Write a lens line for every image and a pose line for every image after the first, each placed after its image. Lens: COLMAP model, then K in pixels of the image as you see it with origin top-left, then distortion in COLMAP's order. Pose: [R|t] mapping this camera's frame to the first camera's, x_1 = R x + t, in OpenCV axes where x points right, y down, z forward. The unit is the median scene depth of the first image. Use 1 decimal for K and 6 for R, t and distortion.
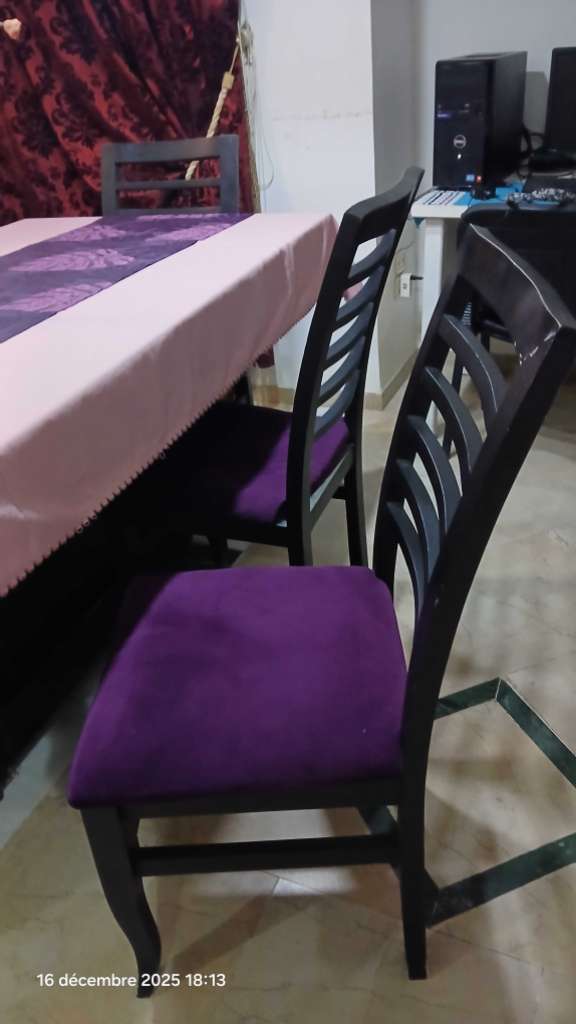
lens RADIAL K [[817.2, 0, 288.0], [0, 817.2, 512.0], [0, 0, 1]] dist [0.052337, -0.155265]
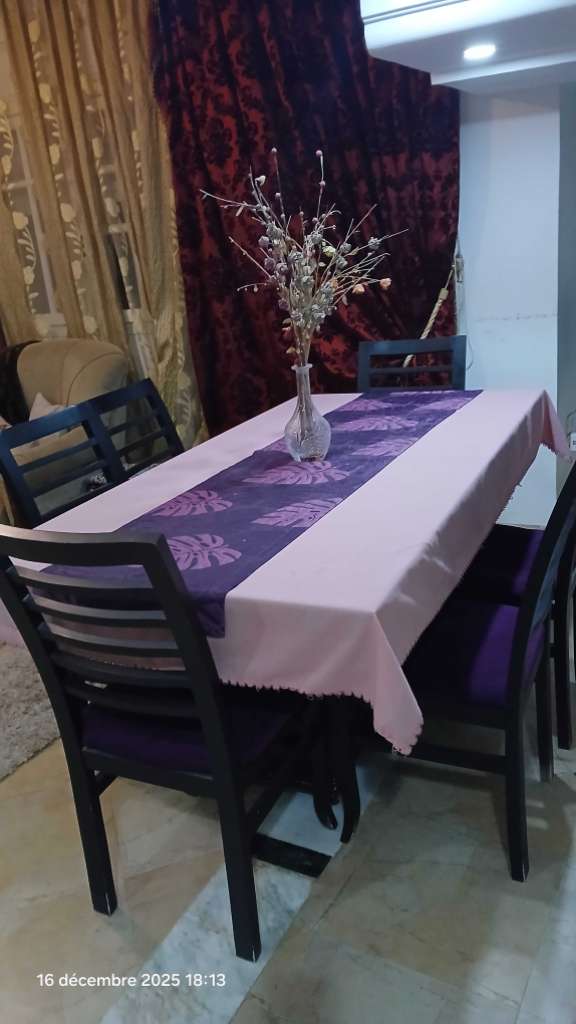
lens RADIAL K [[814.4, 0, 271.3], [0, 814.4, 508.5], [0, 0, 1]] dist [0.101137, -0.268974]
pose [[0.992641, 0.010271, -0.120655, -0.186280], [-0.033330, 0.981084, -0.190690, 0.083223], [0.116415, 0.193309, 0.974207, -0.273207]]
